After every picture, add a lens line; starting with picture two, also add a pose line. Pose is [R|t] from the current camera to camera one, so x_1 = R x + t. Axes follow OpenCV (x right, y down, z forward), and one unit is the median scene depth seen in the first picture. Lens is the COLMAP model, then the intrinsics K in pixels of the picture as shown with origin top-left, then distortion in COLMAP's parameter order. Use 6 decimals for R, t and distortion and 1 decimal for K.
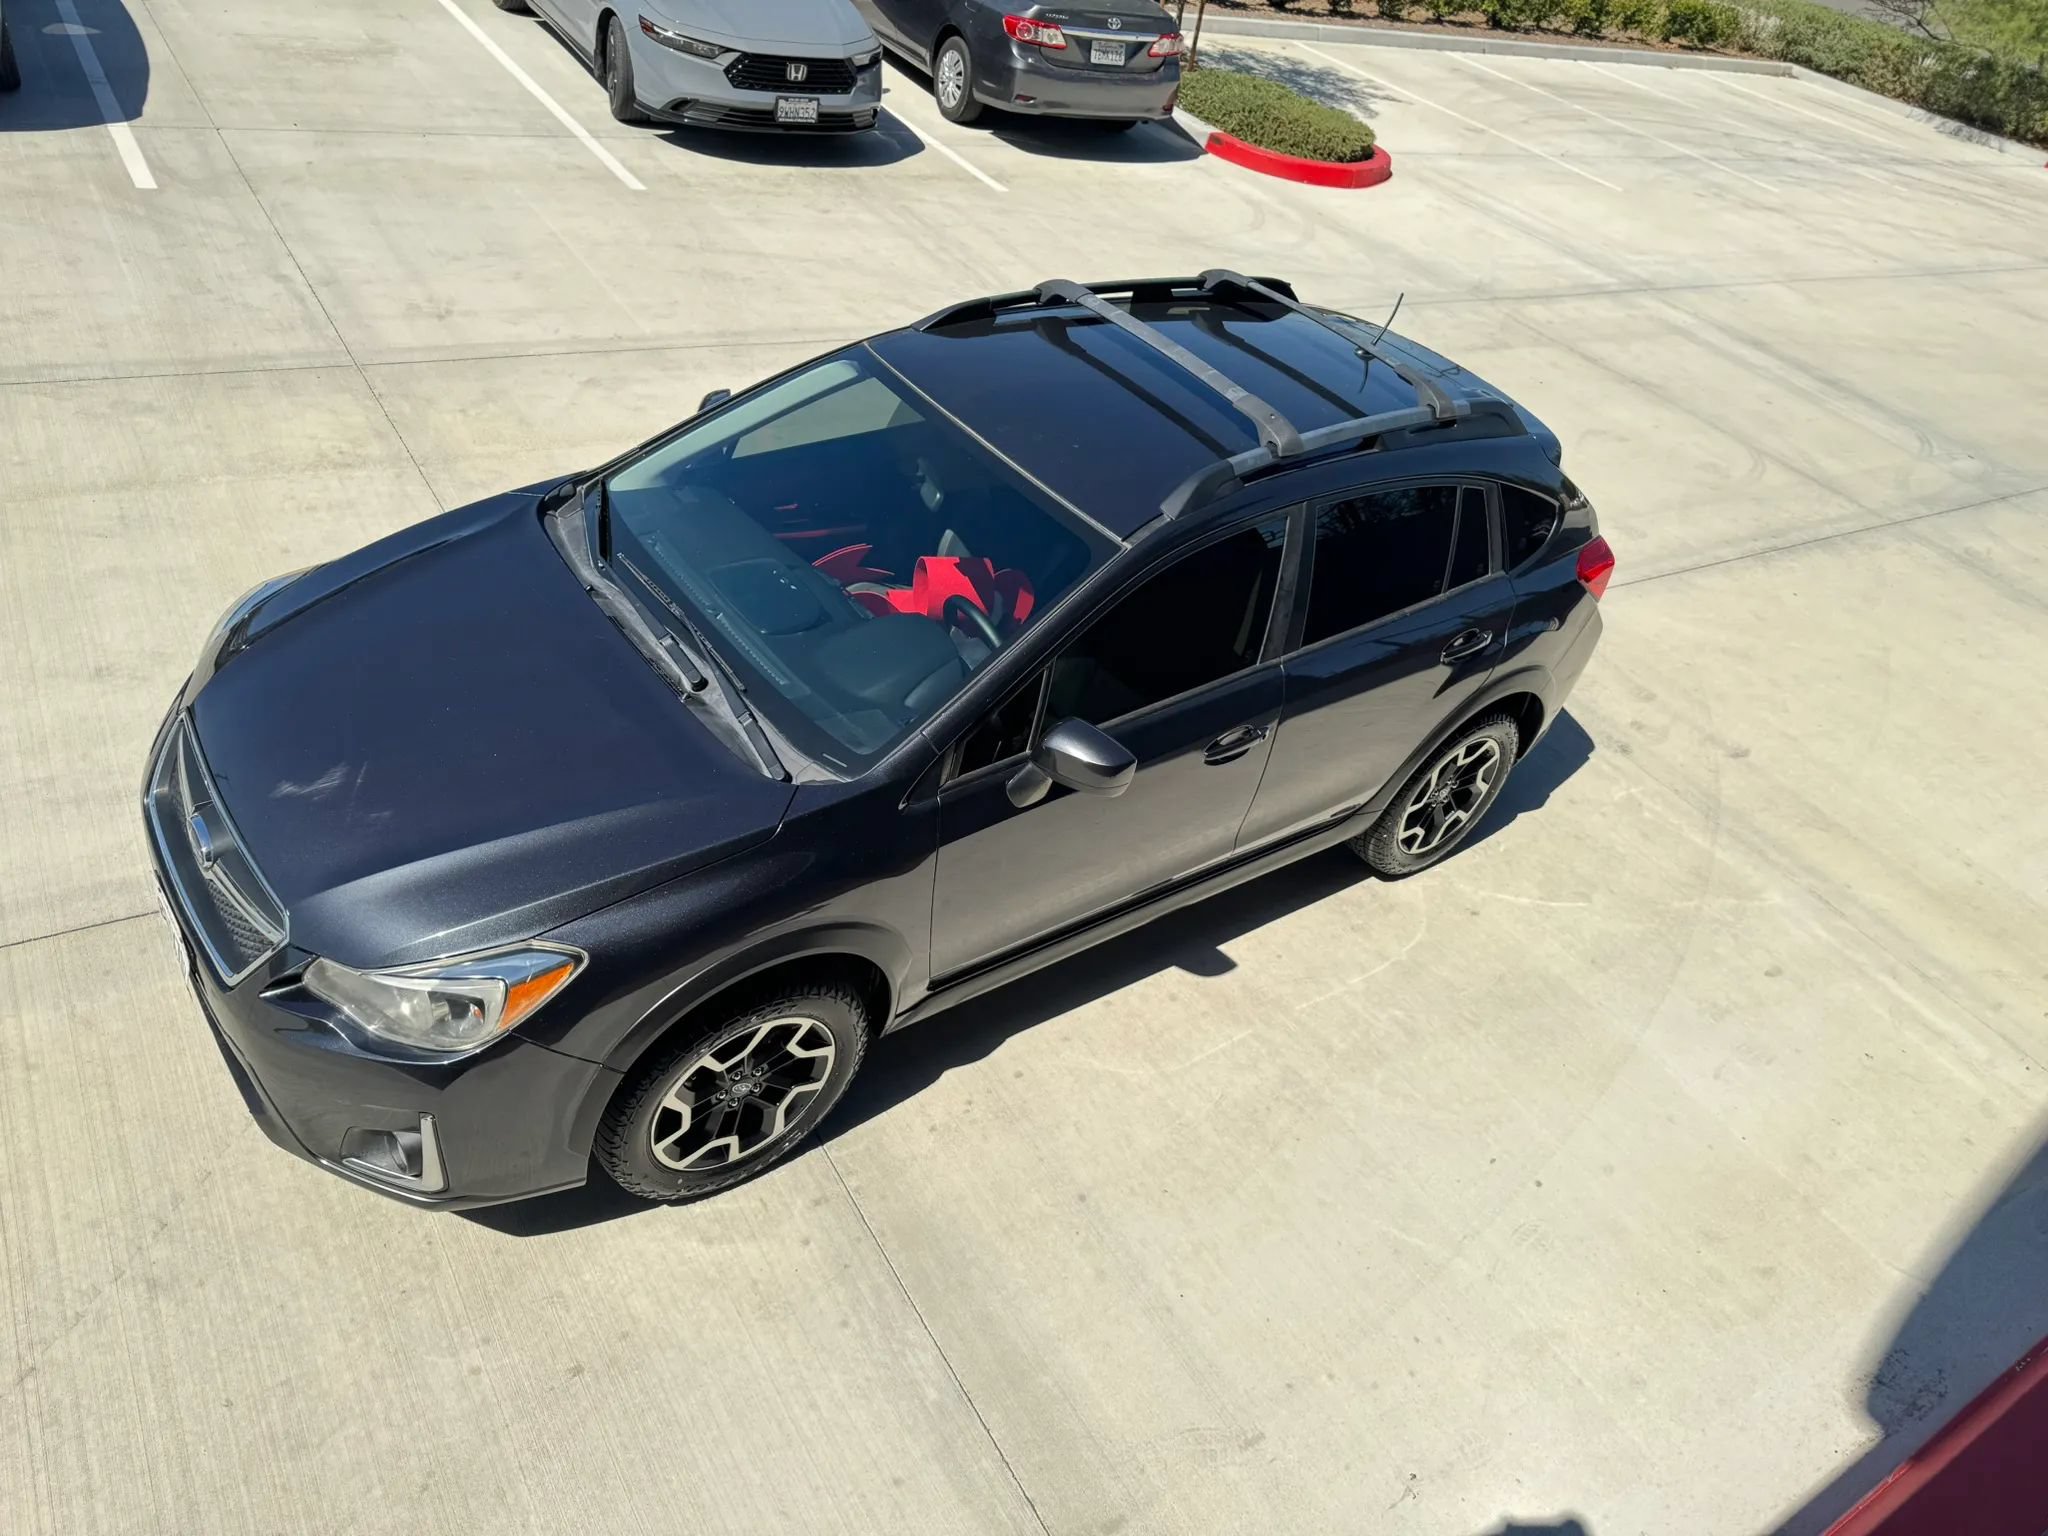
lens RADIAL K [[1459.4, 0, 1013.9], [0, 1459.4, 784.0], [0, 0, 1]] dist [0.033695, -0.036566]
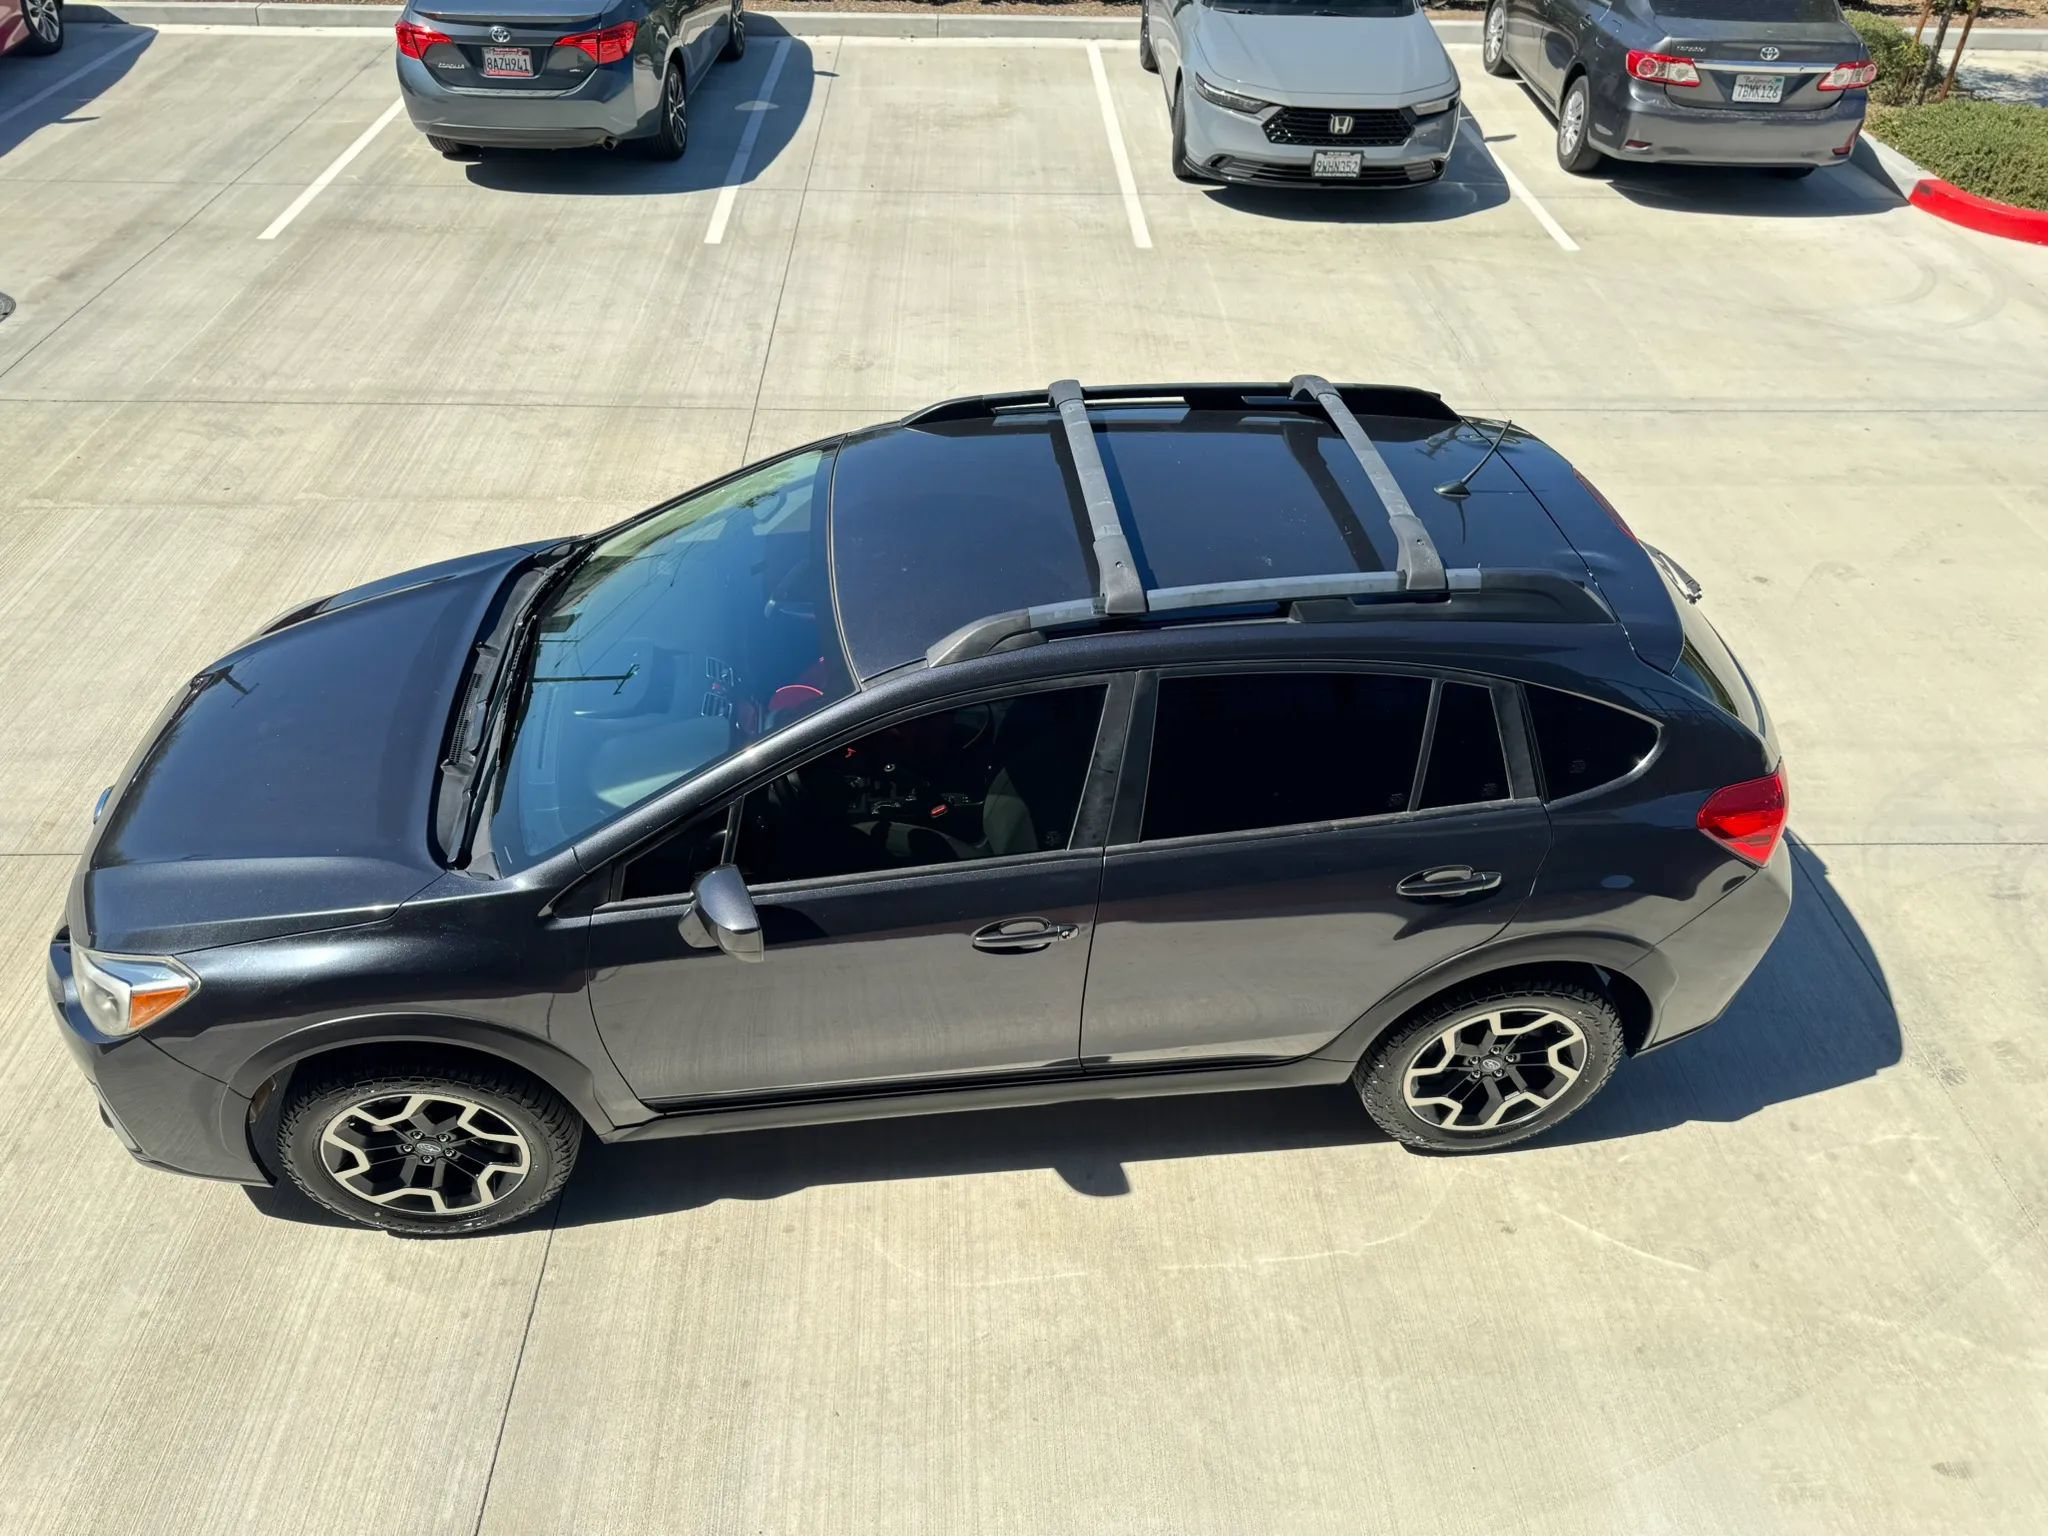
lens RADIAL K [[1459.4, 0, 1013.9], [0, 1459.4, 784.0], [0, 0, 1]] dist [0.033695, -0.036566]
pose [[0.848840, 0.196068, -0.490947, 0.252020], [-0.206059, 0.977939, 0.034284, -0.065756], [0.486838, 0.072063, 0.870515, 0.117607]]
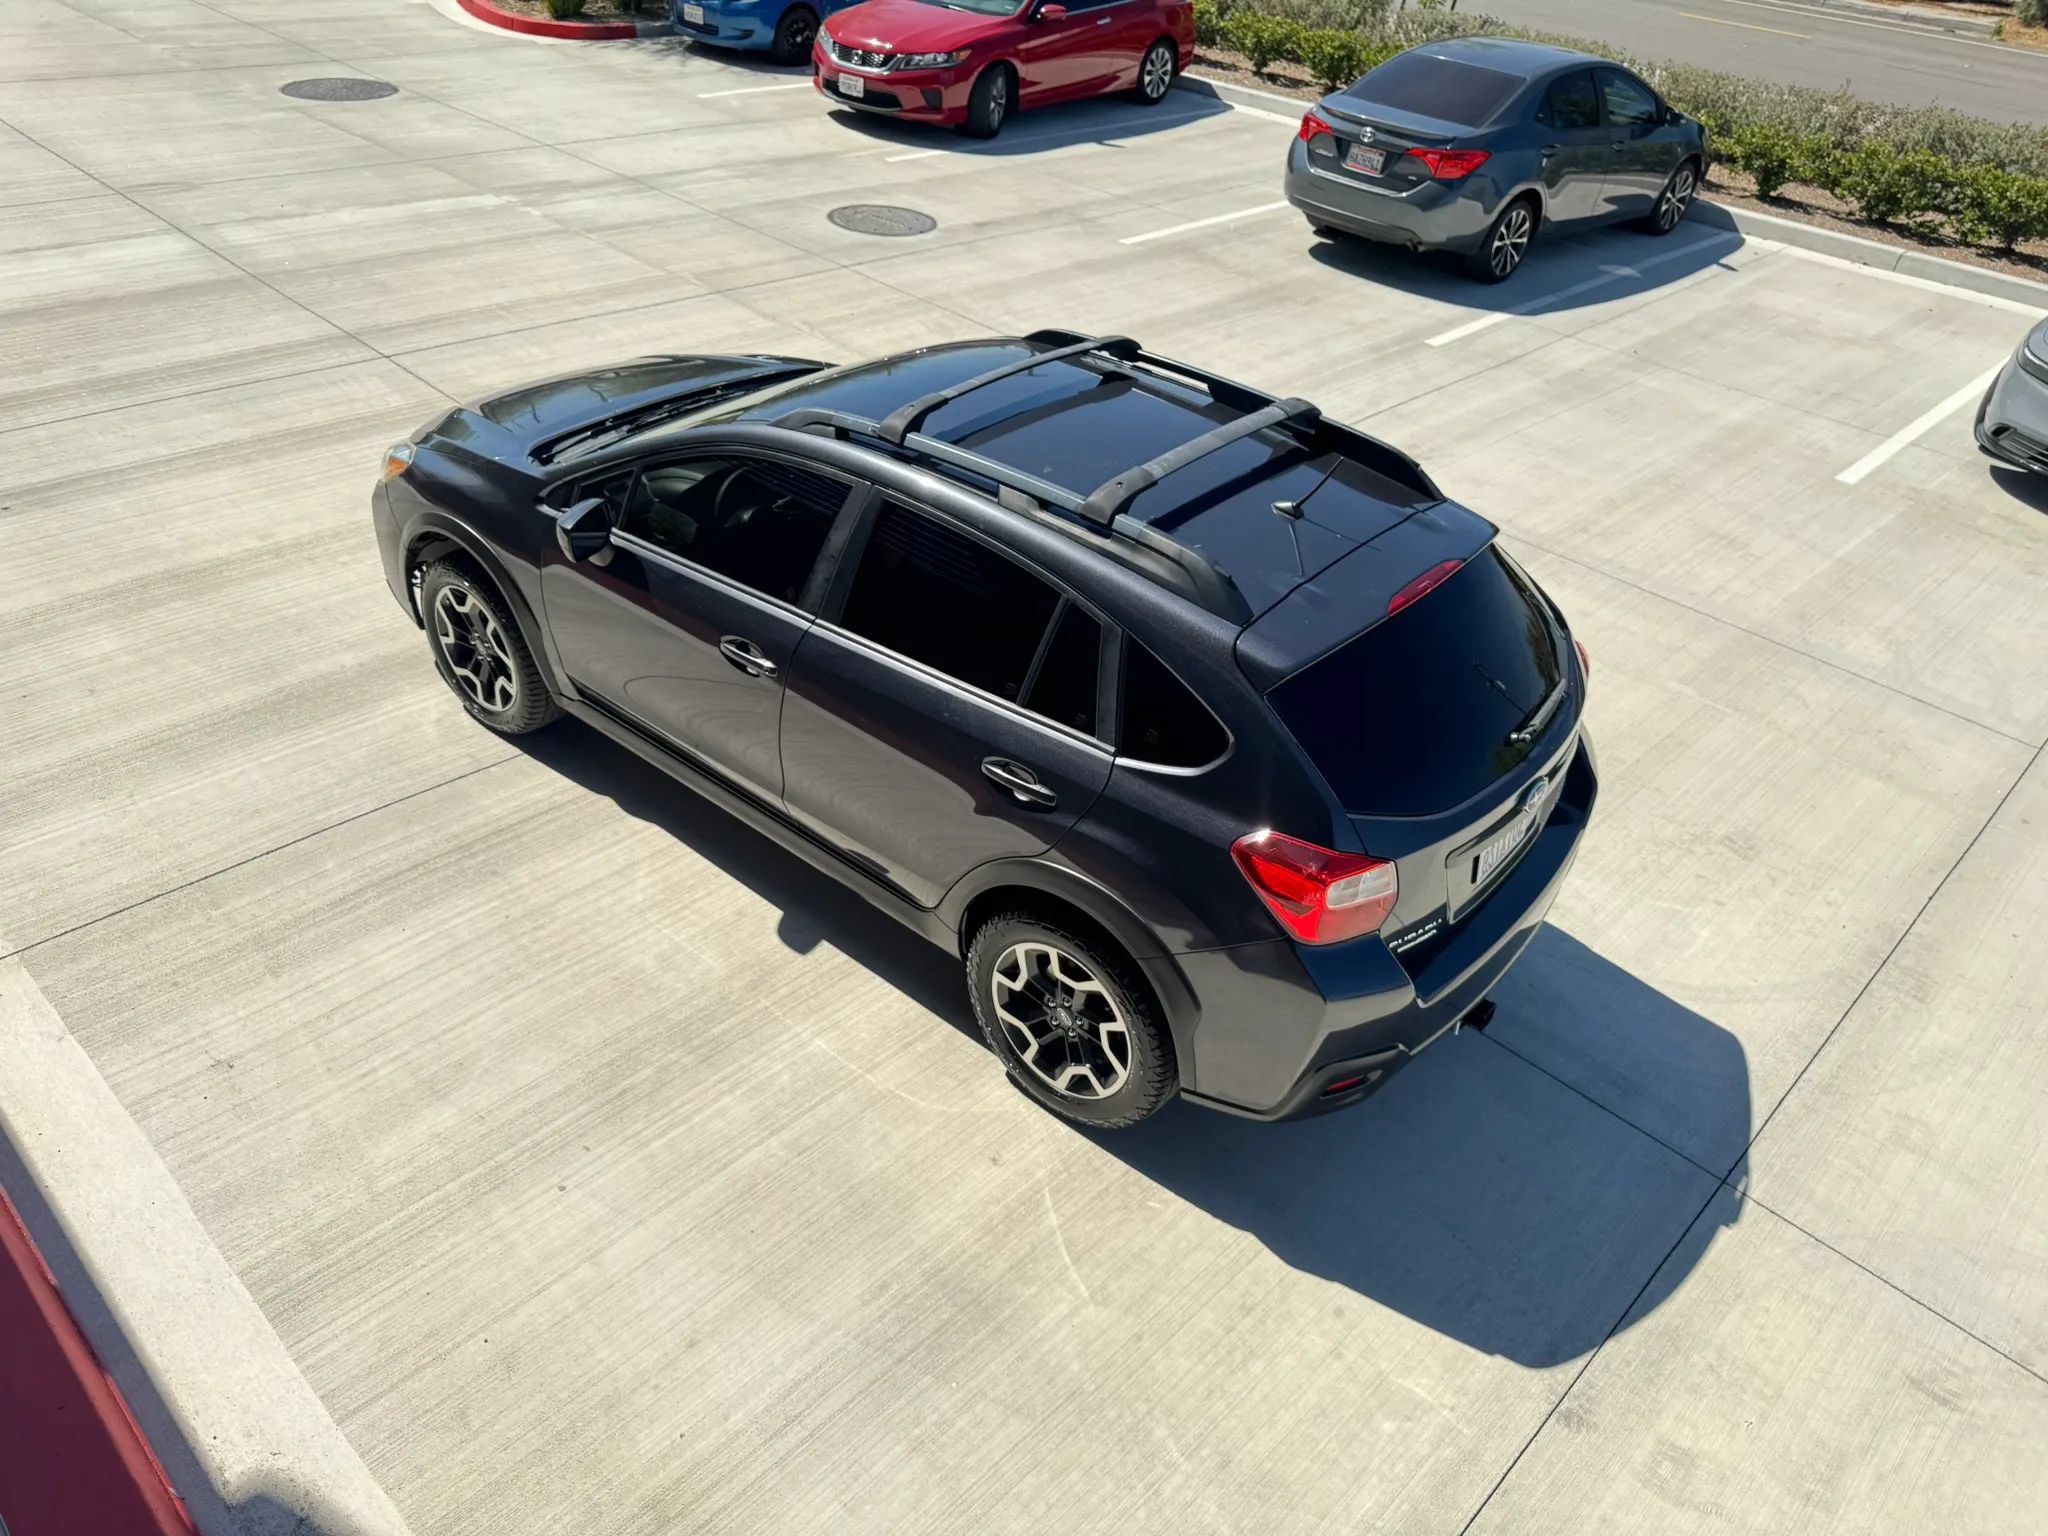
lens RADIAL K [[1459.4, 0, 1013.9], [0, 1459.4, 784.0], [0, 0, 1]] dist [0.033695, -0.036566]
pose [[0.231516, 0.423259, -0.875929, 0.543578], [-0.621404, 0.757109, 0.201601, -0.136279], [0.748503, 0.497632, 0.438298, 0.333388]]
